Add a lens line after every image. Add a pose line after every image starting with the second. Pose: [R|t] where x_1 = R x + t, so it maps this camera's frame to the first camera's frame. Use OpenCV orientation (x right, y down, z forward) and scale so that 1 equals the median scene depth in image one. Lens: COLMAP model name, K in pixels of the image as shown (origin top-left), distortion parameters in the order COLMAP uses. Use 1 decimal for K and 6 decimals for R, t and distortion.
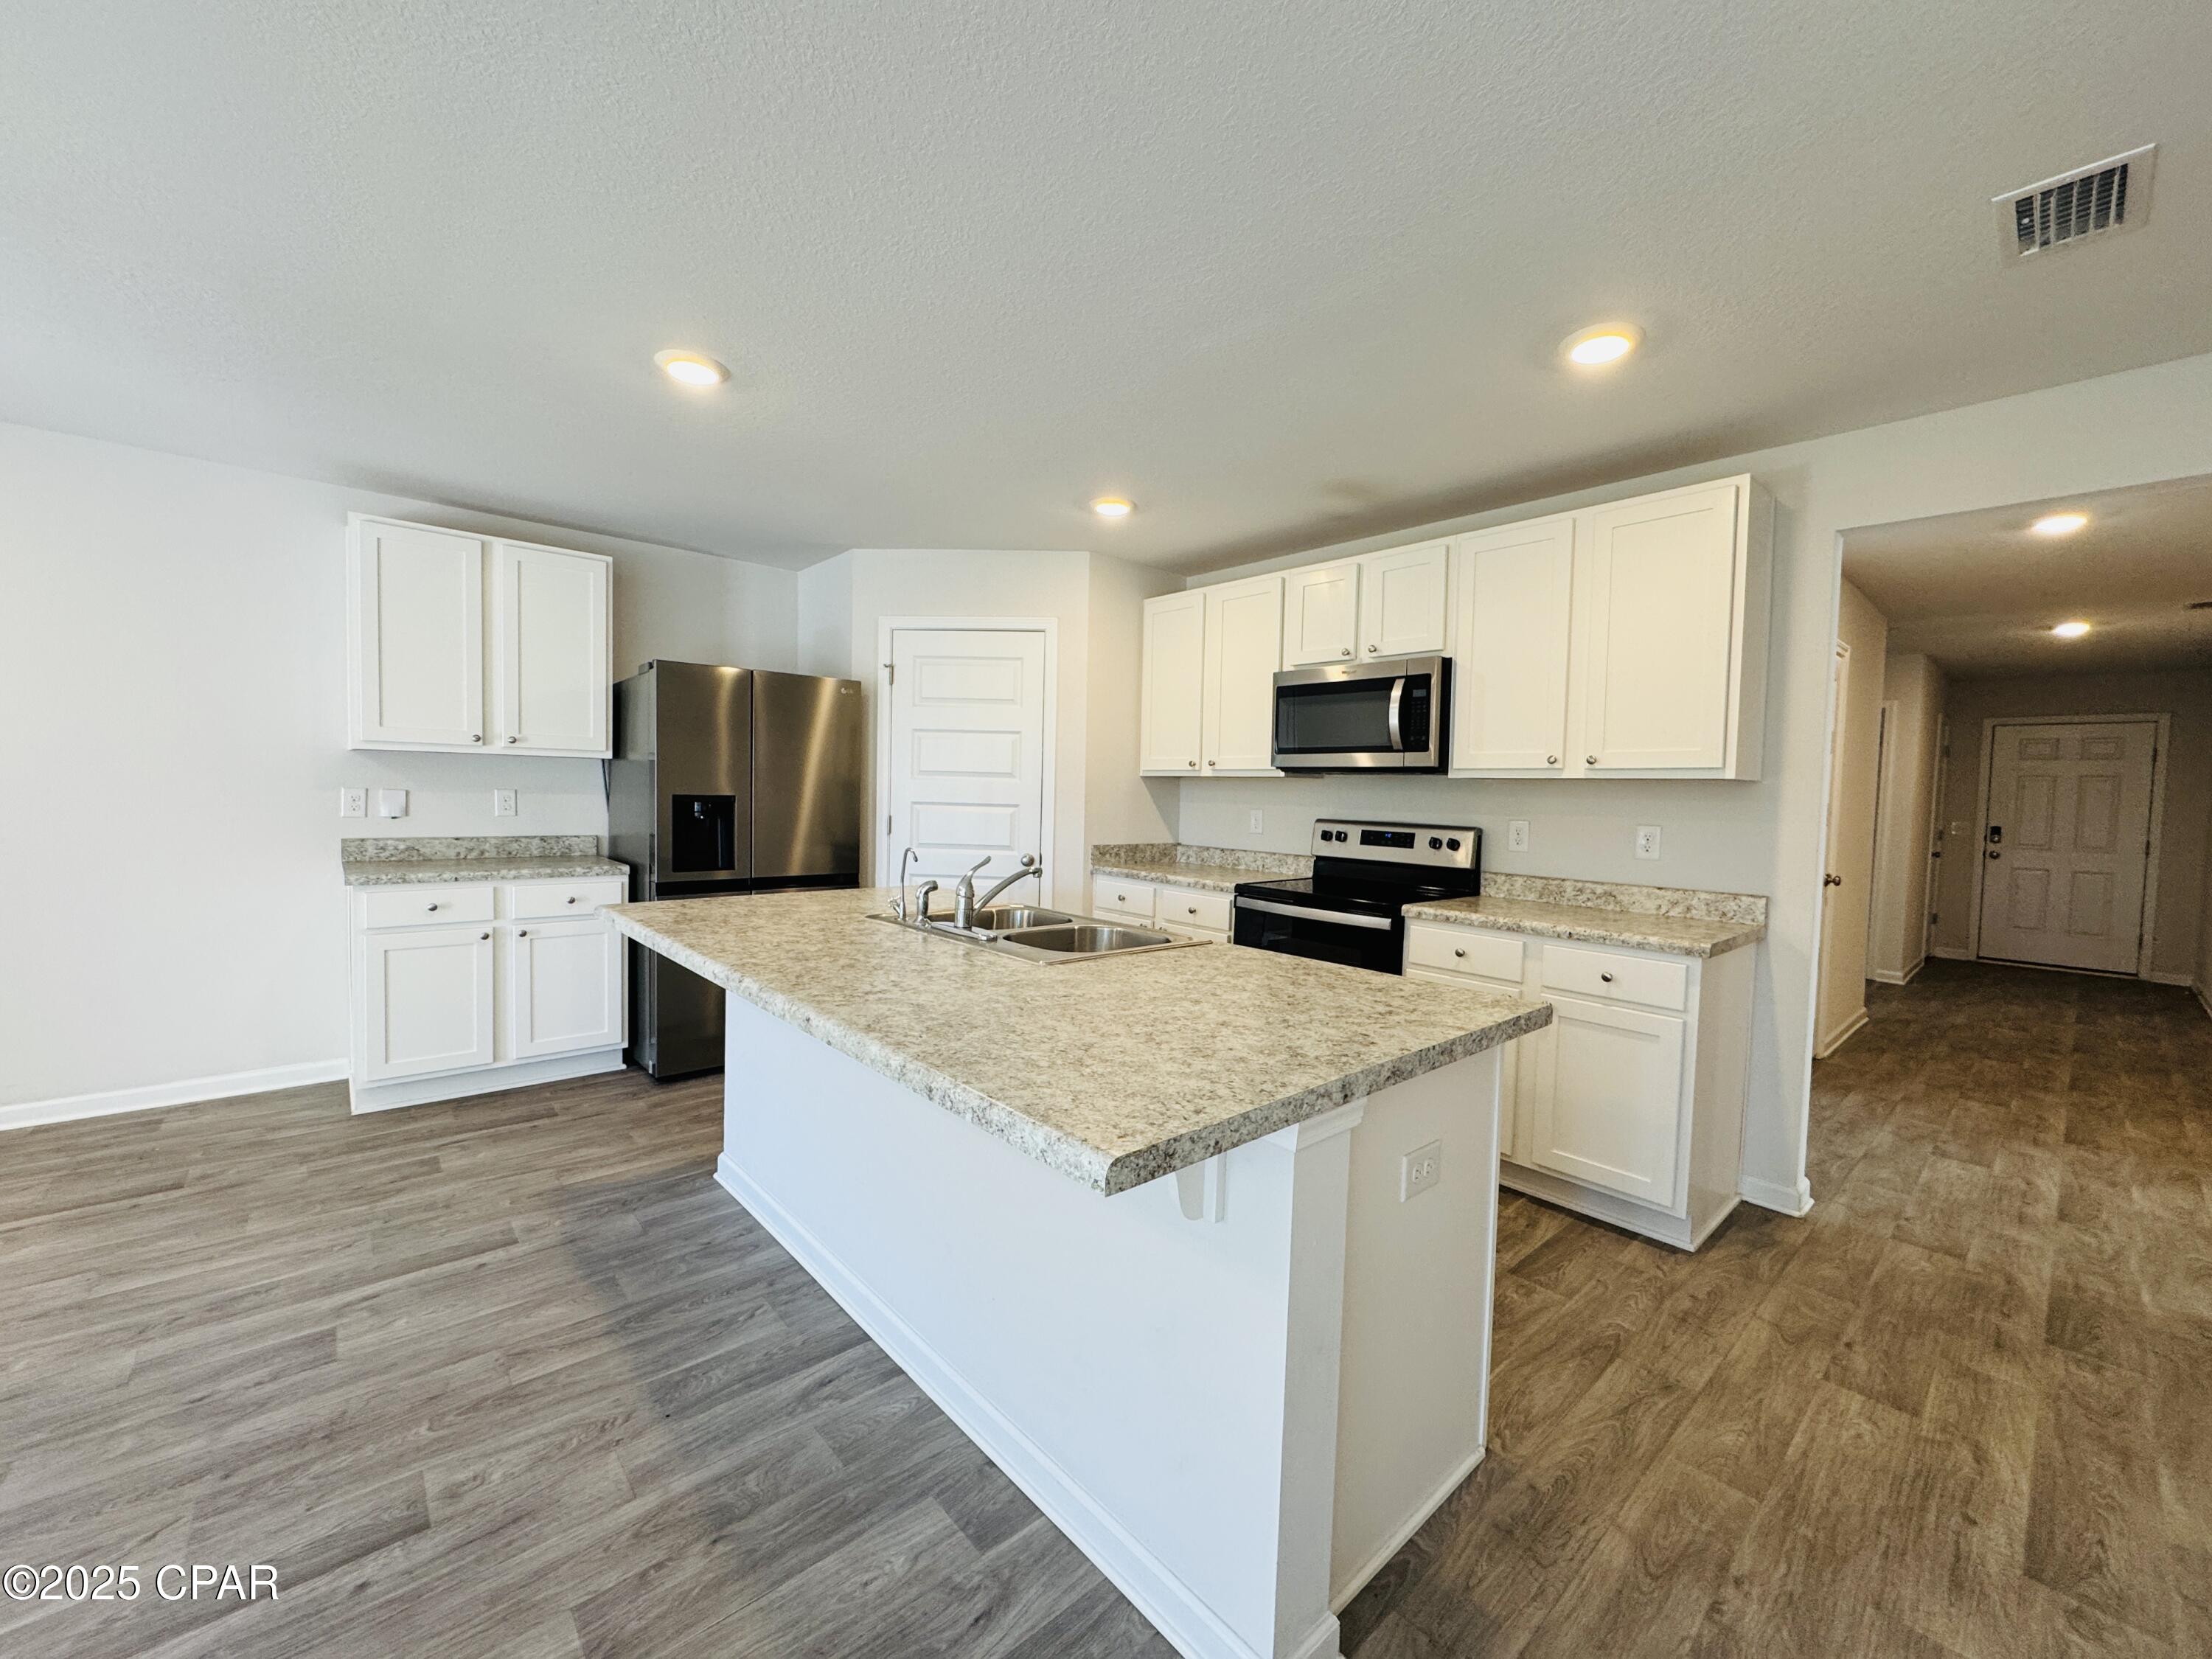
lens RADIAL K [[880.4, 0, 1106.0], [0, 880.4, 829.5], [0, 0, 1]] dist [-0.002305, 0.000078]
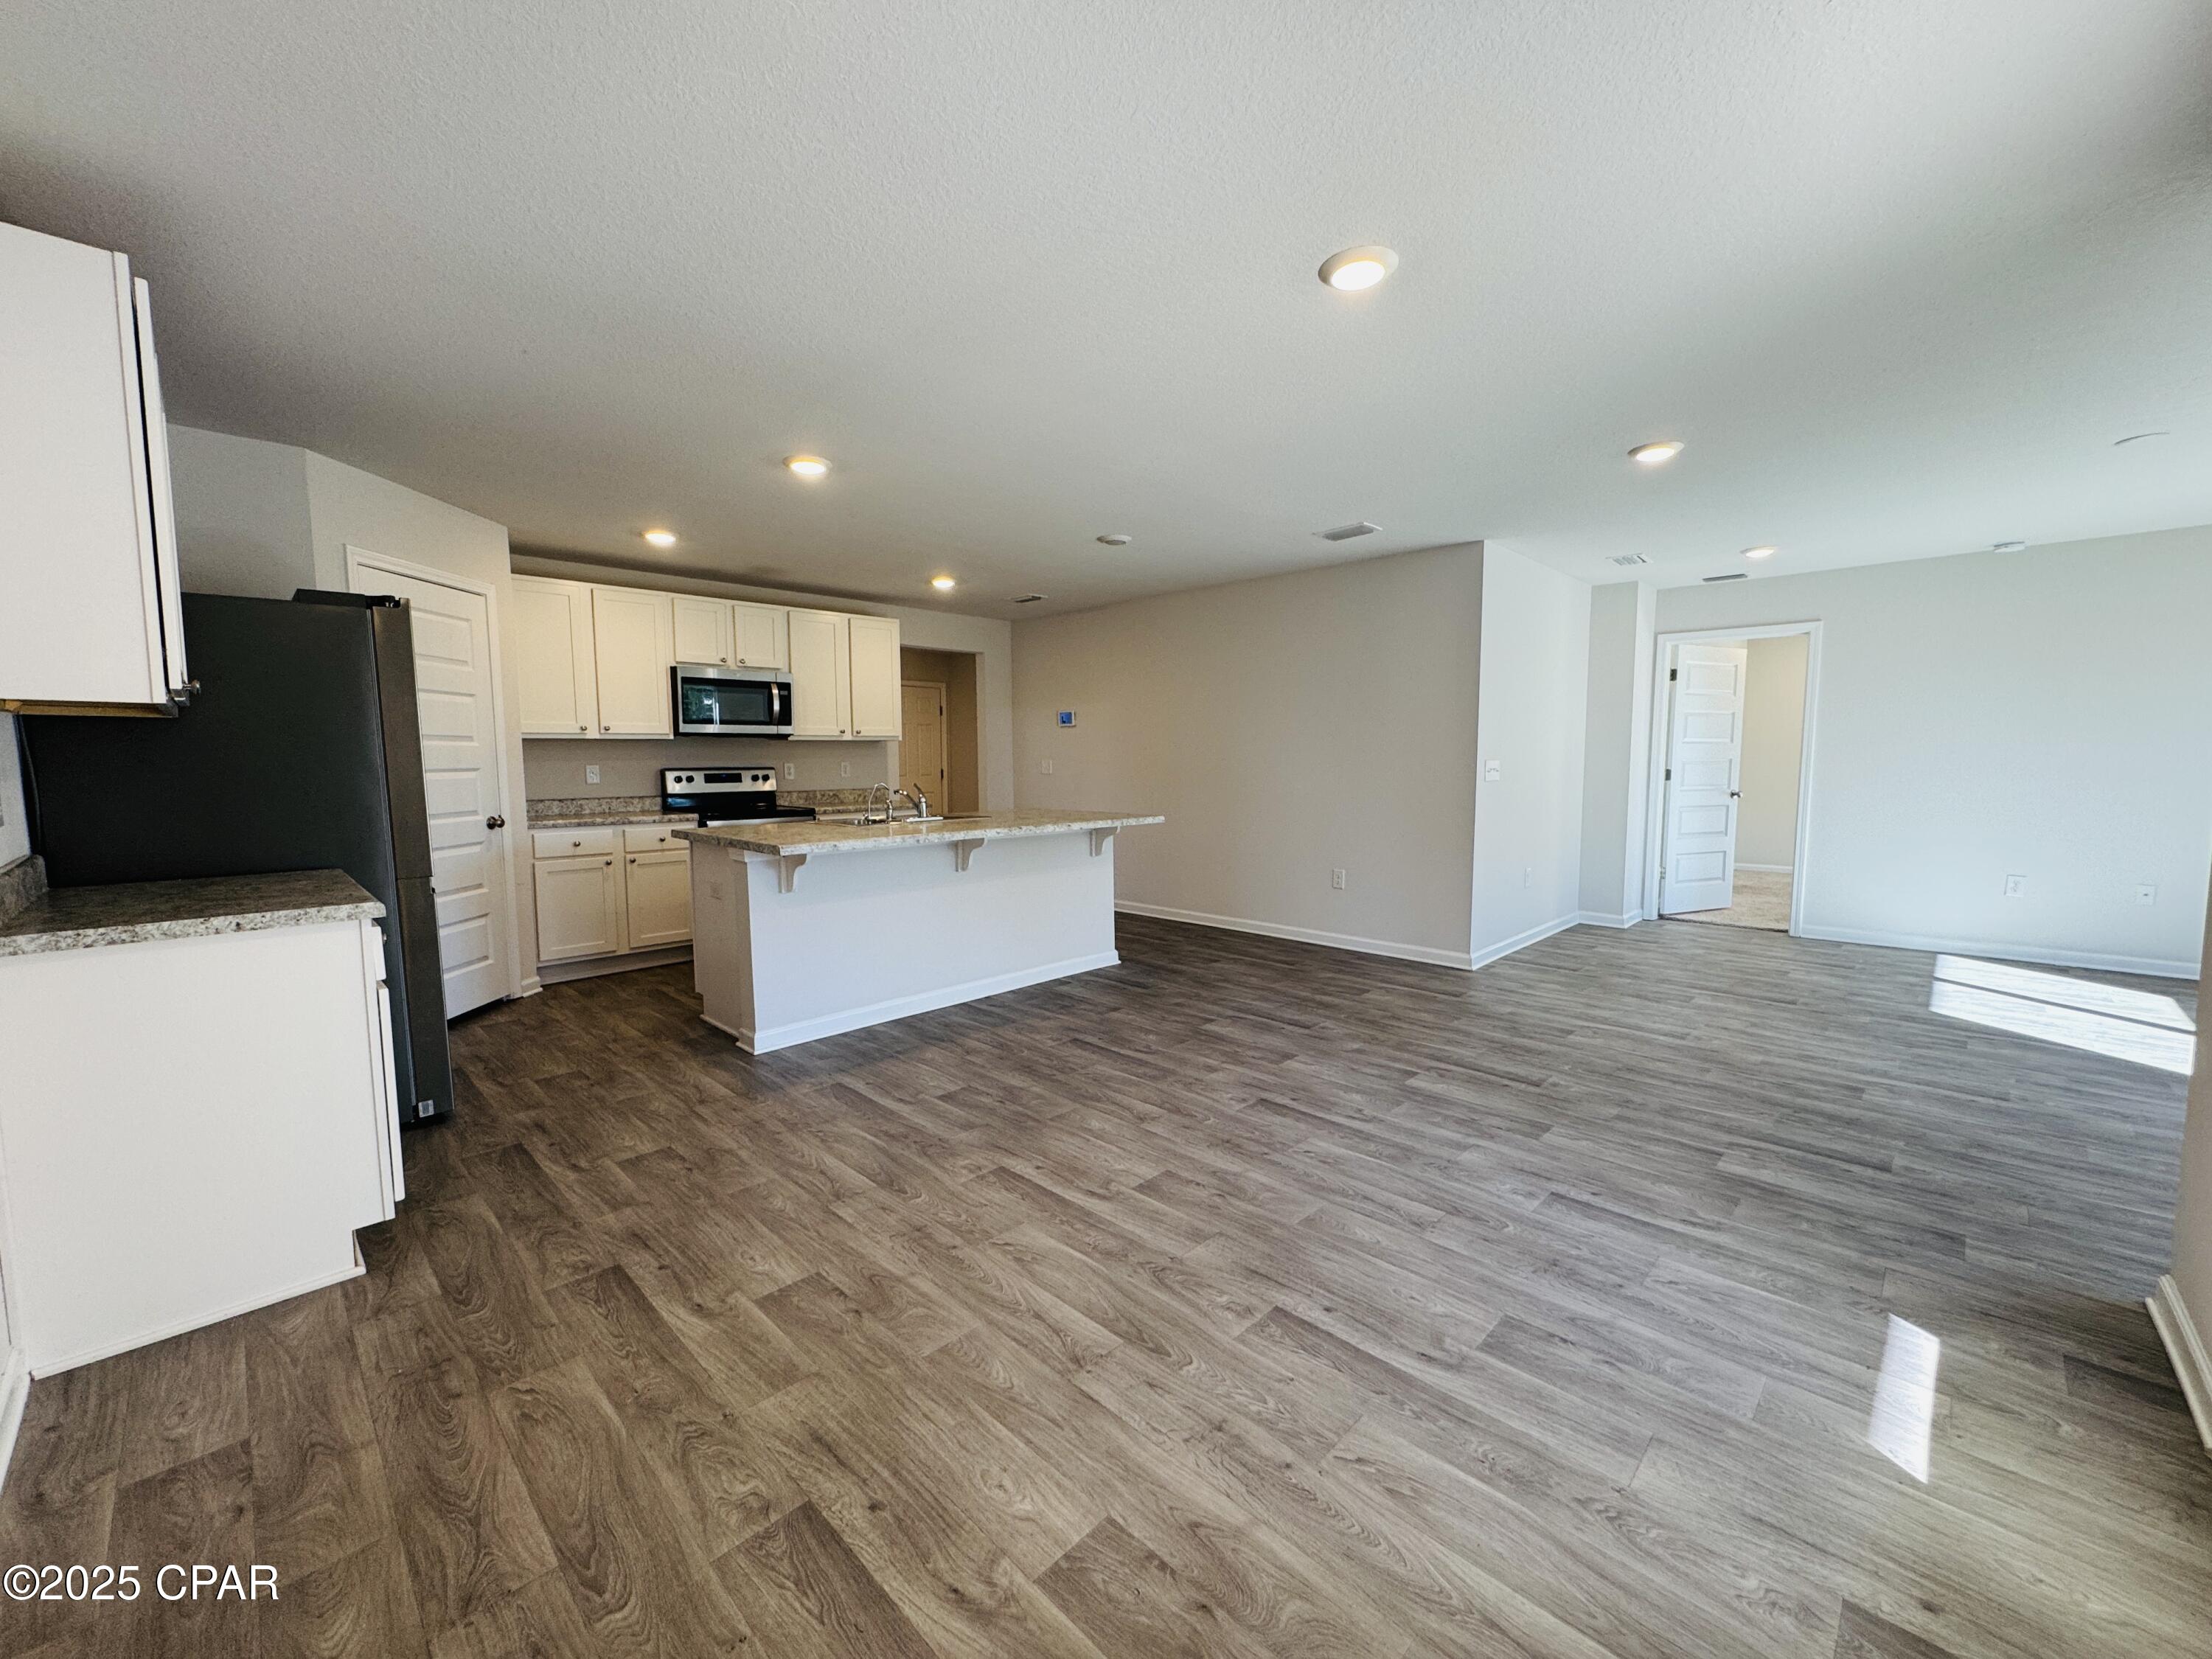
lens RADIAL K [[880.4, 0, 1106.0], [0, 880.4, 829.5], [0, 0, 1]] dist [-0.002305, 0.000078]
pose [[-0.068560, -0.109038, 0.991670, -1.408381], [0.050214, 0.992372, 0.112586, -0.044313], [-0.996382, 0.057514, -0.062562, 0.443469]]
